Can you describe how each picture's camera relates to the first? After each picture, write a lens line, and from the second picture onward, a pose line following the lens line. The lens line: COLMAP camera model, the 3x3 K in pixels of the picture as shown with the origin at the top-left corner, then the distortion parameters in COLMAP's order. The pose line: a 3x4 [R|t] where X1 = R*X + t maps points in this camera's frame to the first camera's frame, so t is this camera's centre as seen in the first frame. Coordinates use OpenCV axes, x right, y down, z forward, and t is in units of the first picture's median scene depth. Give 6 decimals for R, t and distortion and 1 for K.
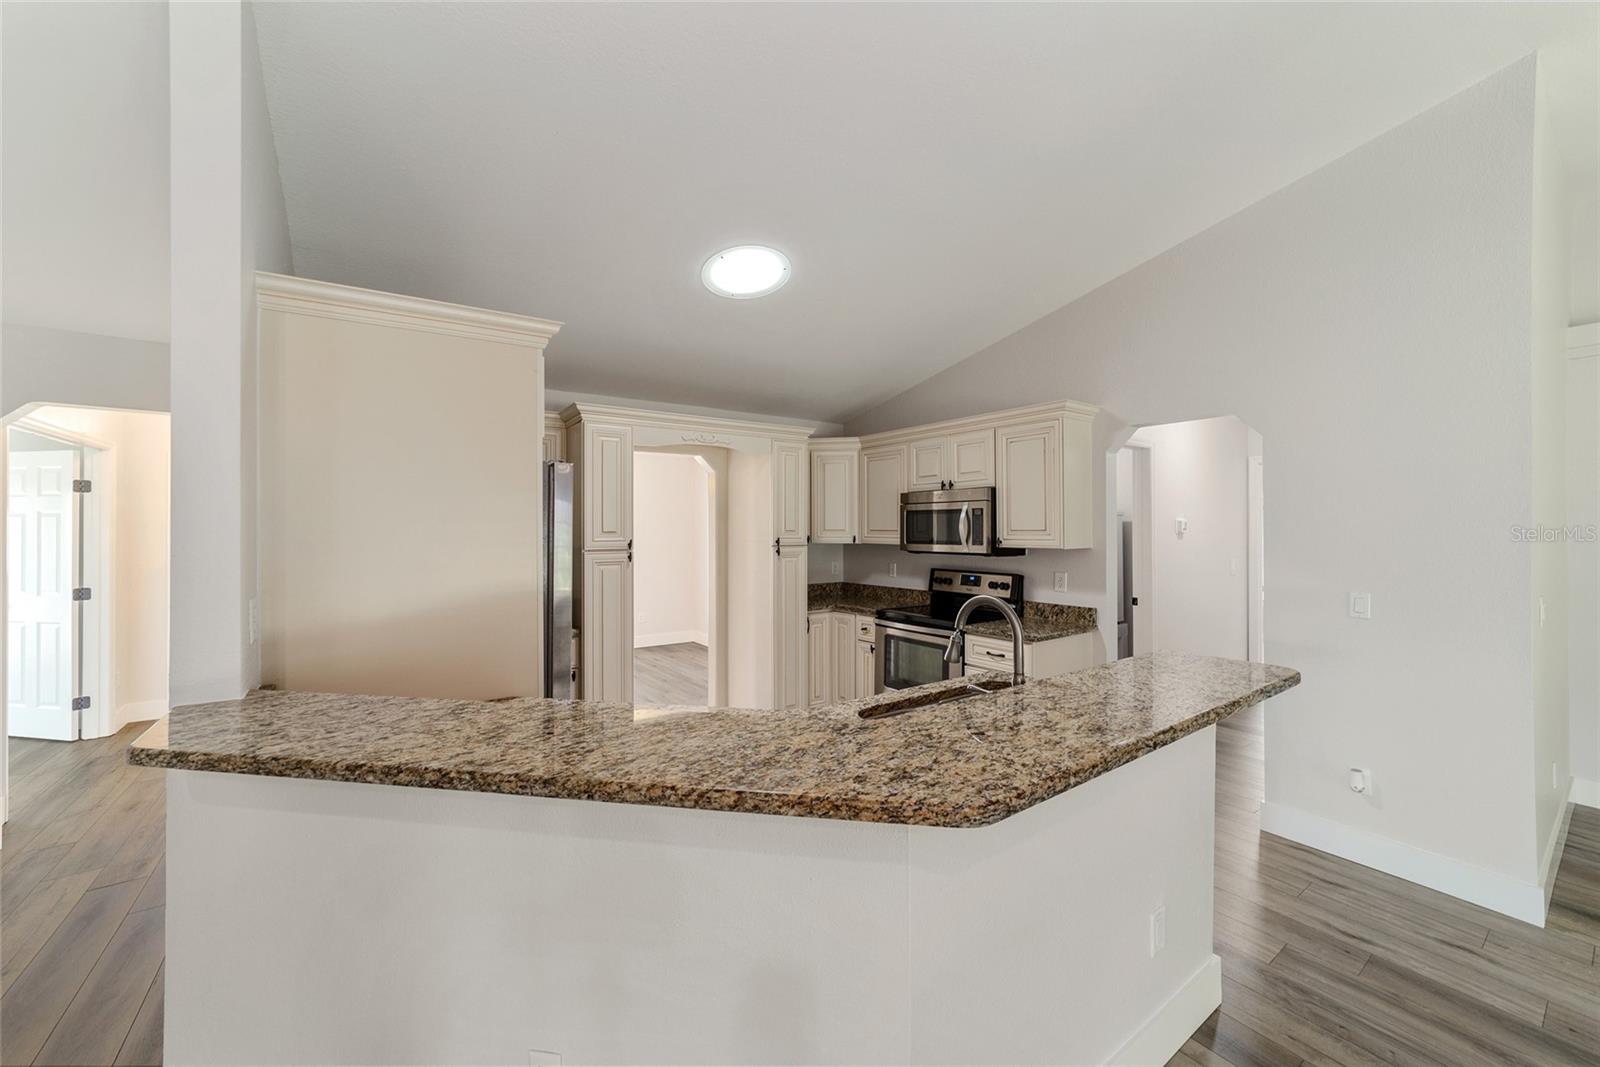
lens RADIAL K [[619.1, 0, 802.2], [0, 619.1, 529.3], [0, 0, 1]] dist [-0.013513, 0.006239]
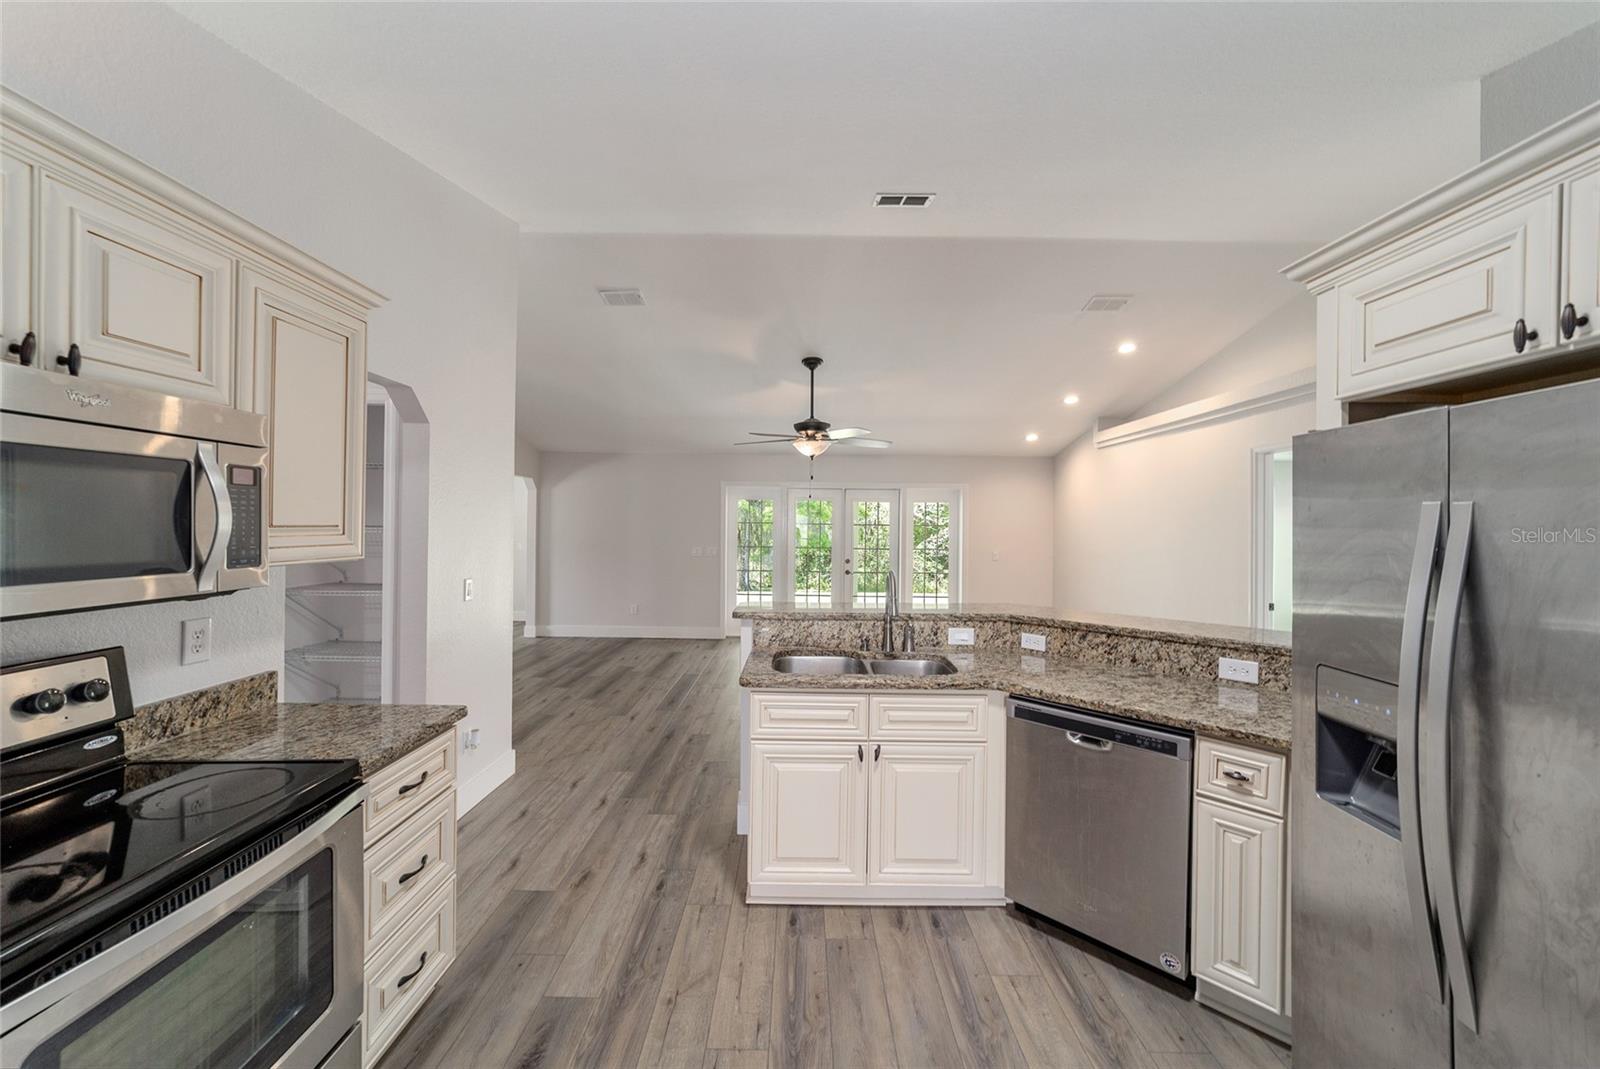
lens RADIAL K [[619.1, 0, 797.1], [0, 619.1, 528.8], [0, 0, 1]] dist [-0.013513, 0.006239]
pose [[-0.808311, -0.010407, 0.588663, -0.186445], [-0.008899, 0.999946, 0.005459, -0.002343], [-0.588688, -0.000826, -0.808360, 1.051894]]
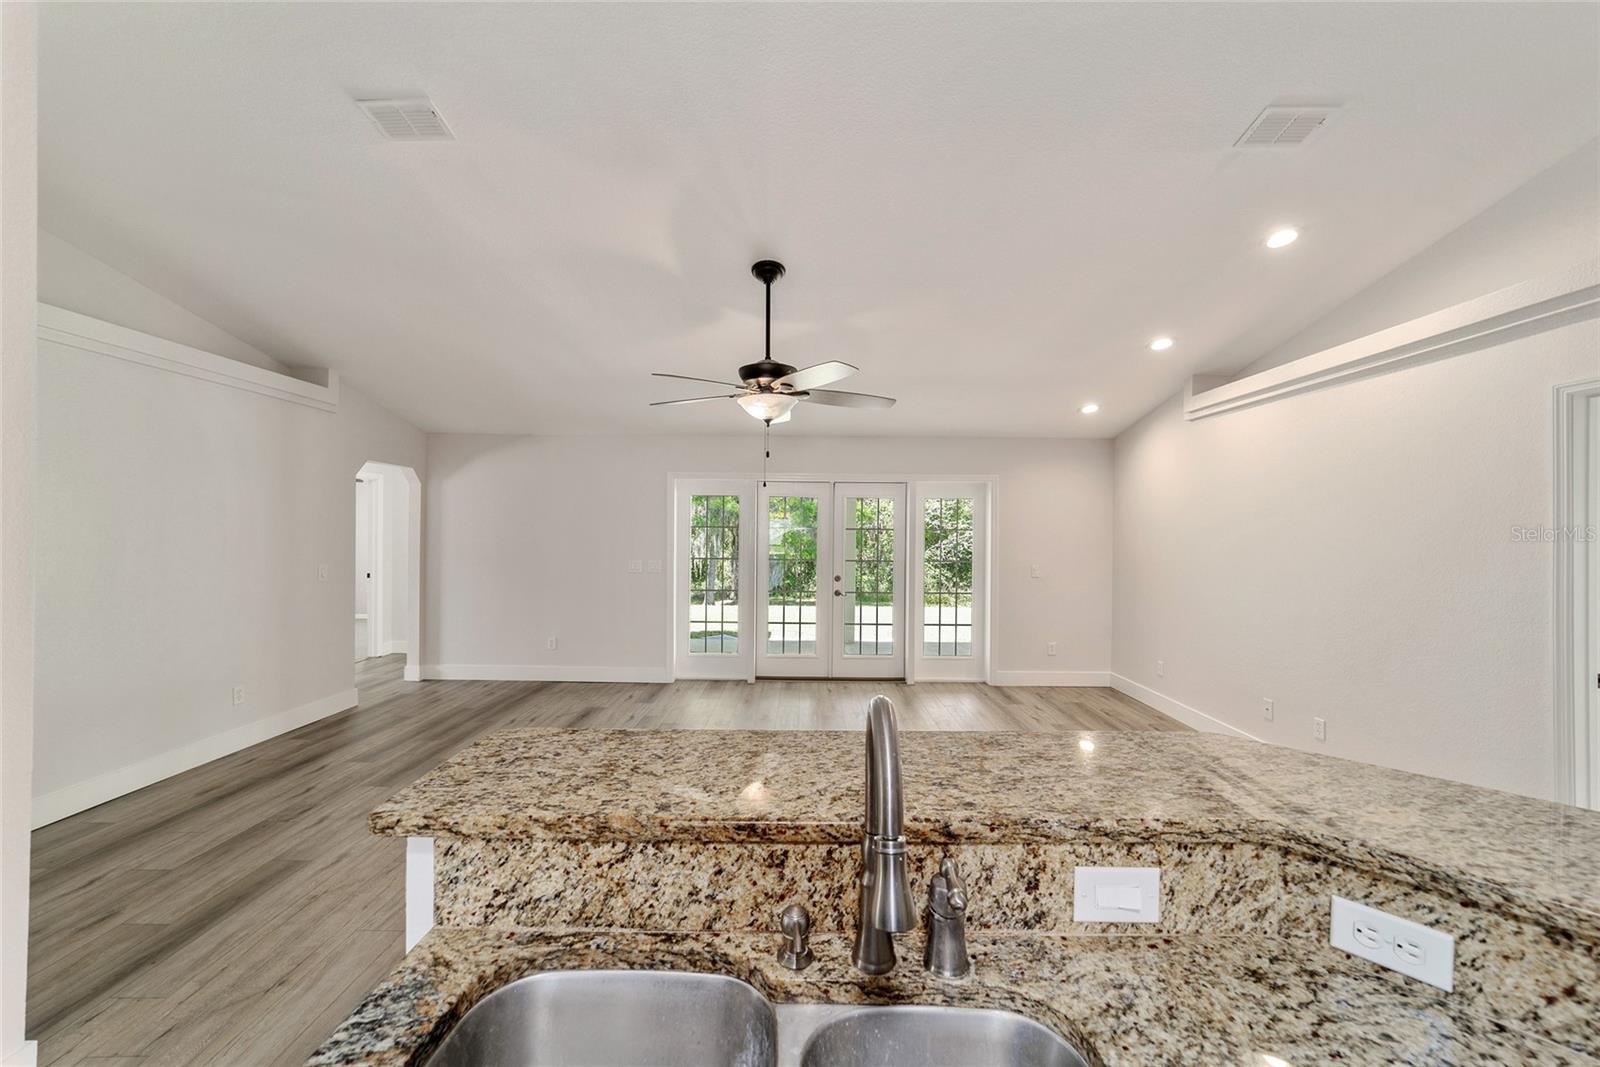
lens RADIAL K [[619.1, 0, 801.1], [0, 619.1, 534.3], [0, 0, 1]] dist [-0.013513, 0.006239]
pose [[-0.806677, -0.009458, 0.590917, 0.045501], [-0.007864, 0.999955, 0.005270, -0.002201], [-0.590940, -0.000396, -0.806715, 0.596229]]
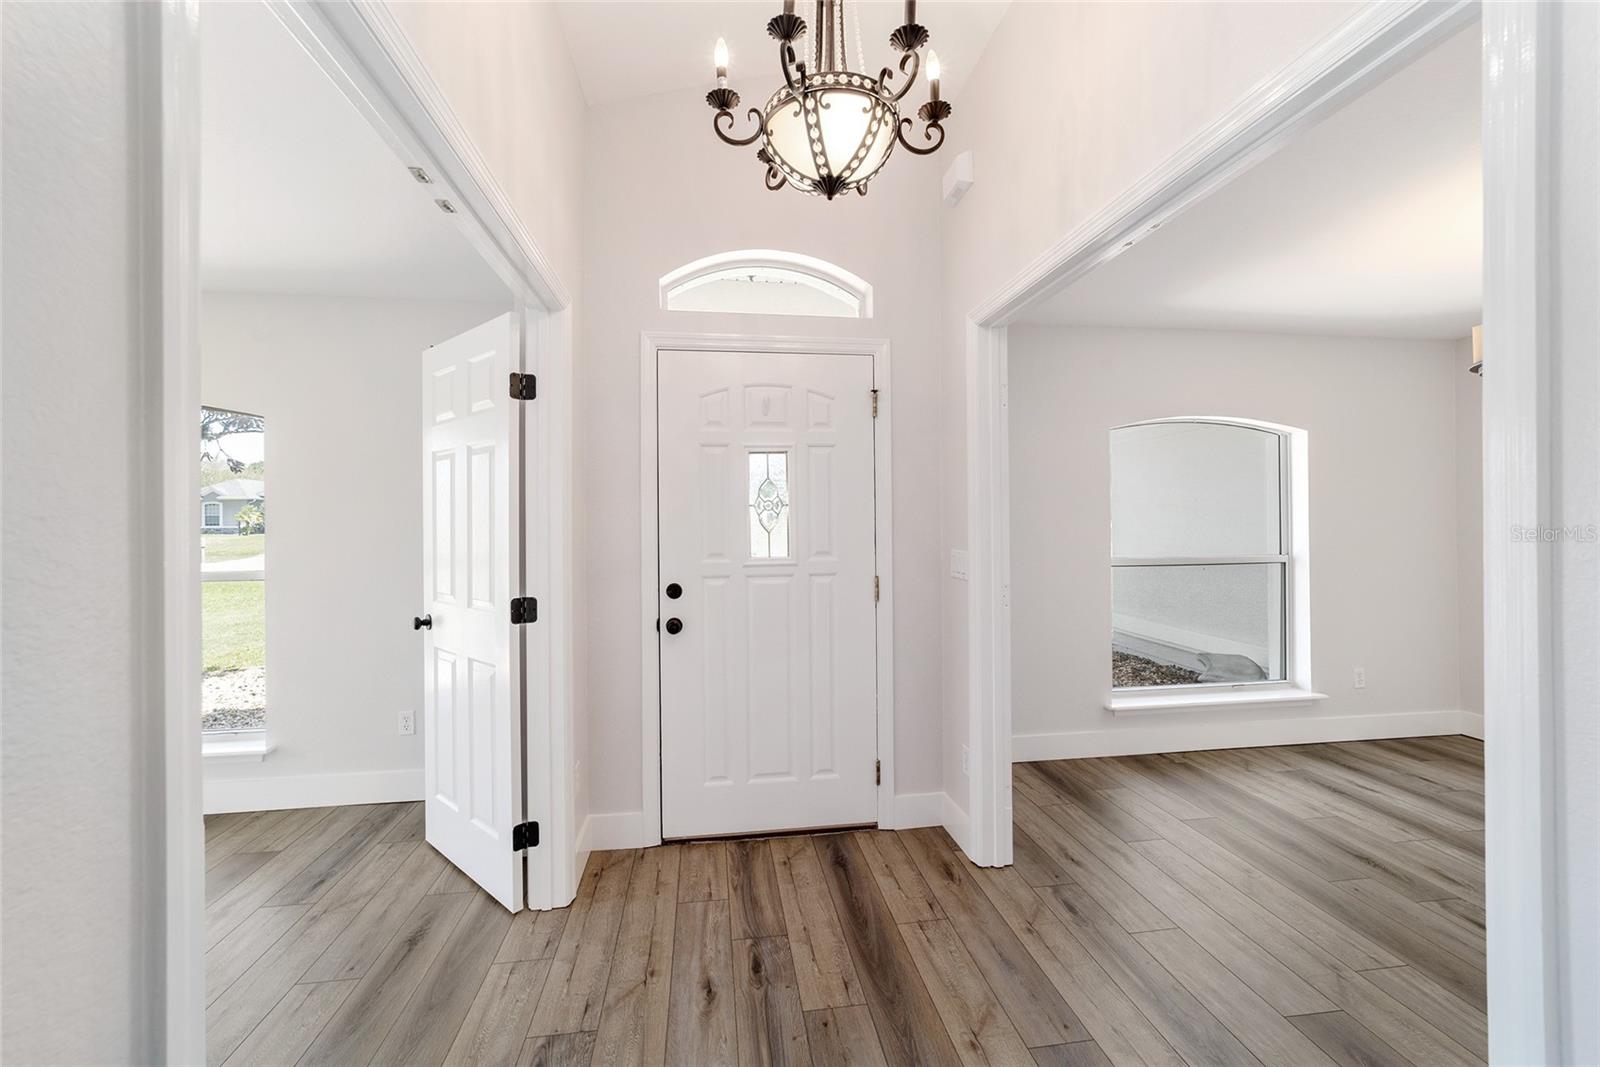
lens RADIAL K [[619.1, 0, 790.4], [0, 619.1, 529.7], [0, 0, 1]] dist [-0.013513, 0.006239]
pose [[0.883107, 0.001032, -0.469170, -0.817024], [0.004323, 0.999937, 0.010336, 0.041351], [0.469151, -0.011156, 0.883047, 0.721177]]
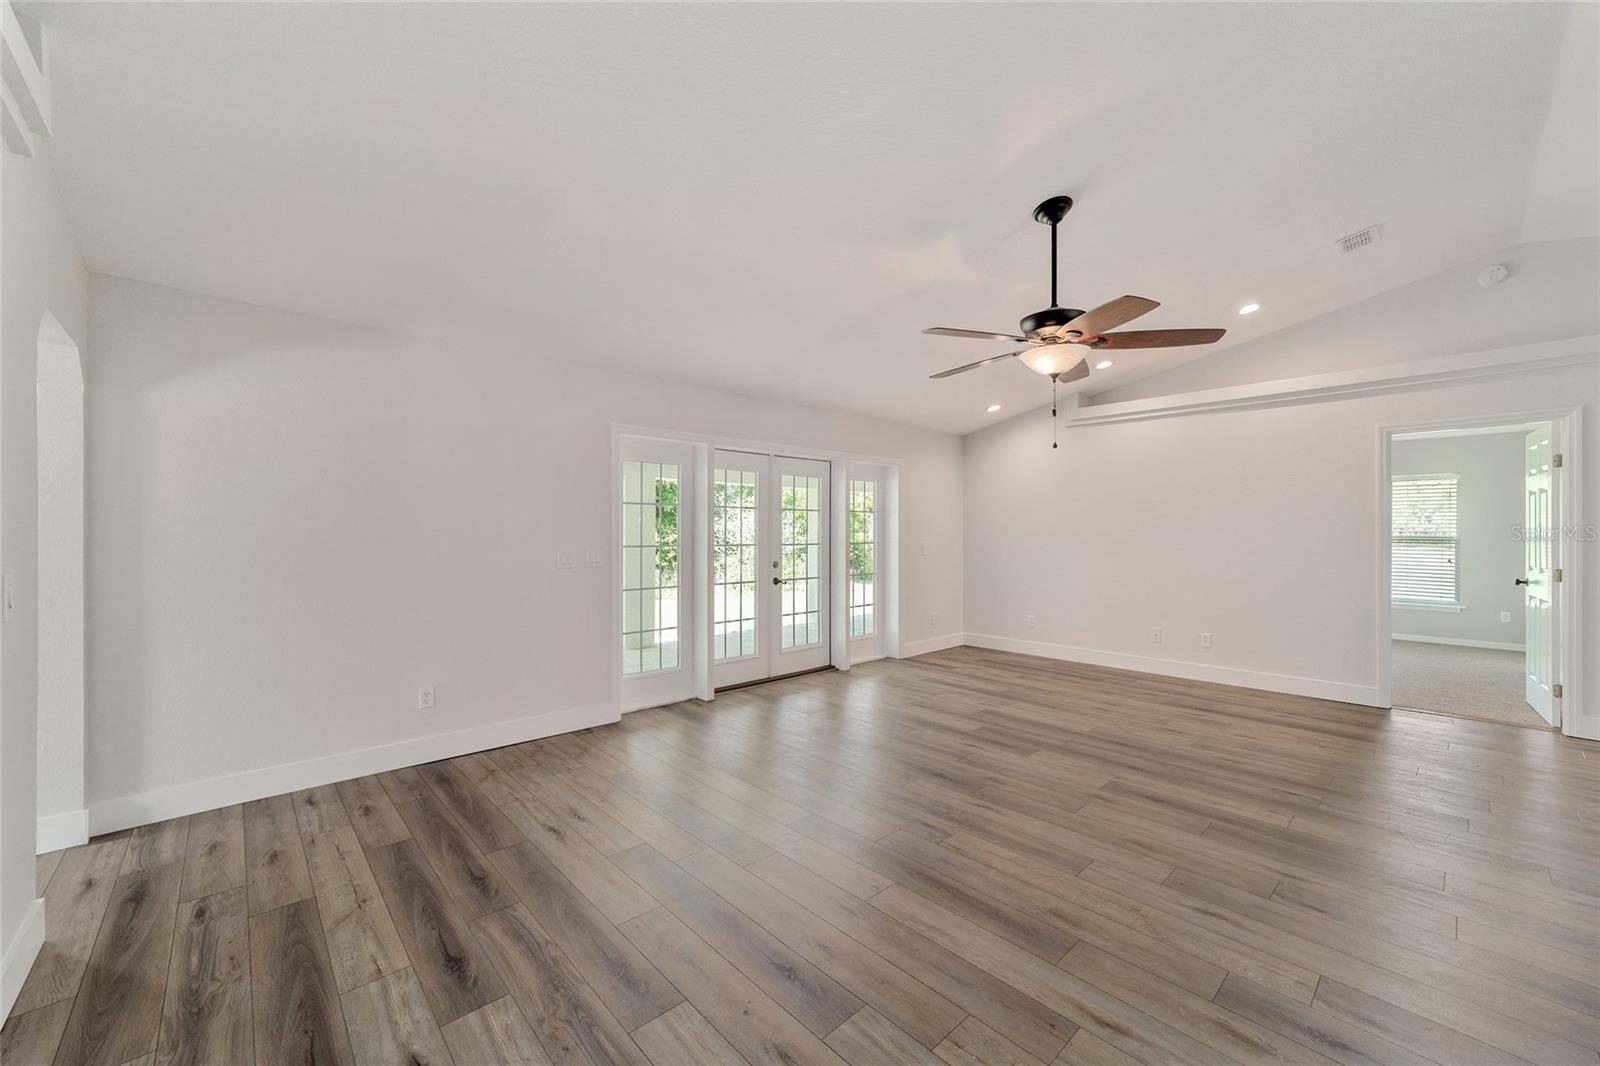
lens RADIAL K [[619.1, 0, 798.9], [0, 619.1, 535.1], [0, 0, 1]] dist [-0.013513, 0.006239]
pose [[-0.993174, 0.000318, -0.116639, 0.996501], [-0.000463, 0.999978, 0.006665, 0.041140], [0.116639, 0.006673, -0.993152, 0.665301]]
